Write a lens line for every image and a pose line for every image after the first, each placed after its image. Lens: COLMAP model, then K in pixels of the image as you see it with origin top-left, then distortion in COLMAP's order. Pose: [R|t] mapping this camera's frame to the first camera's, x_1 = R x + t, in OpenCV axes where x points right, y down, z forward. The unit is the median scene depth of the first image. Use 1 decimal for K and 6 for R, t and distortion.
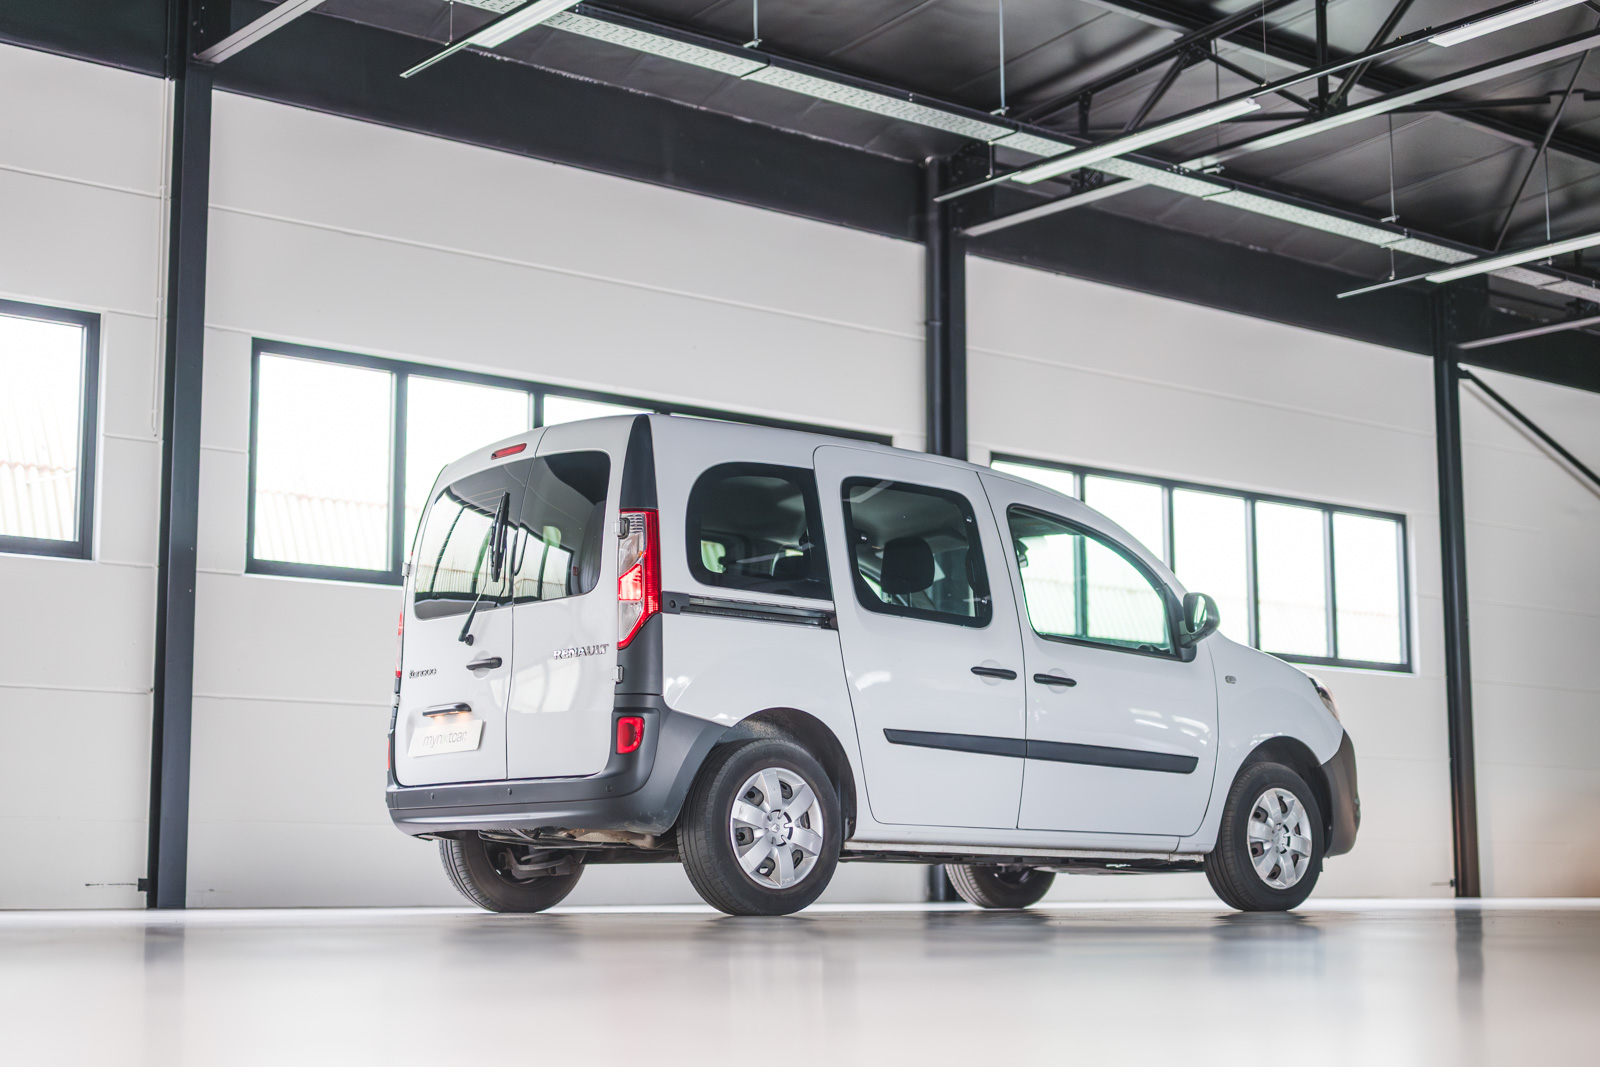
lens RADIAL K [[2417.3, 0, 794.2], [0, 2417.3, 551.6], [0, 0, 1]] dist [0.008759, 0.000000]
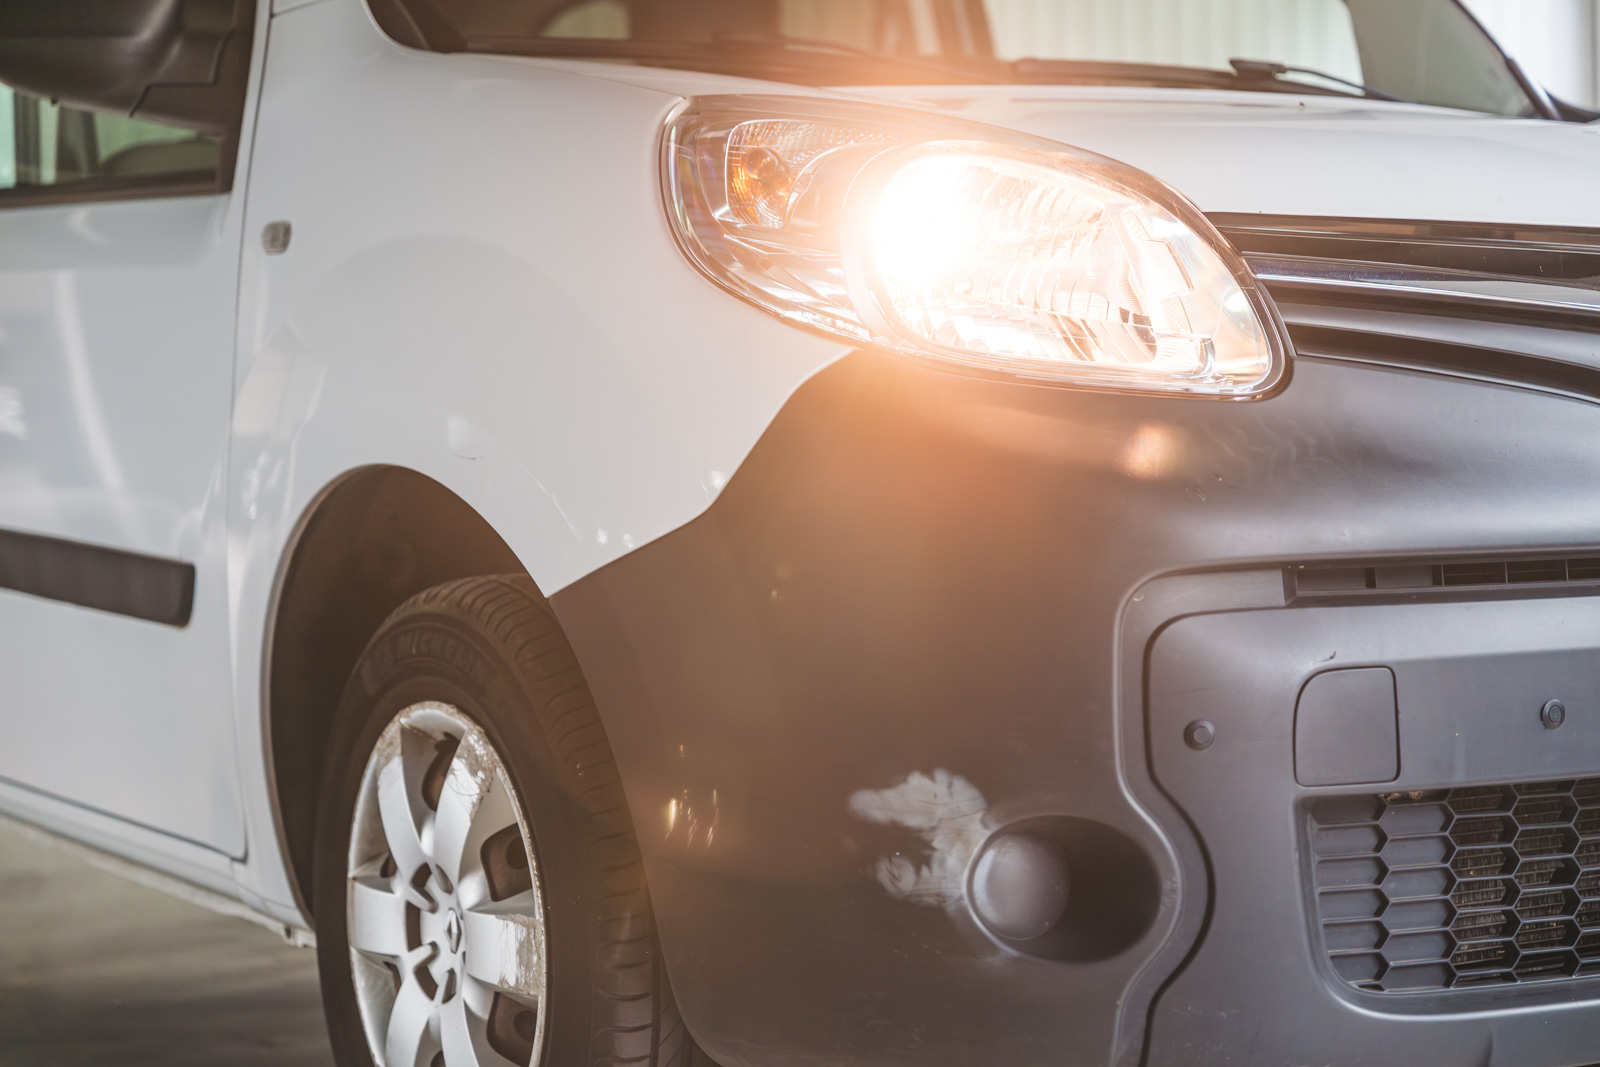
lens RADIAL K [[3153.0, 0, 794.6], [0, 3153.0, 529.3], [0, 0, 1]] dist [0.094786, 0.000000]
pose [[-0.154994, 0.035733, -0.987269, 0.436194], [0.148704, 0.988803, 0.012443, 0.077239], [0.976660, -0.144882, -0.158572, 0.995921]]
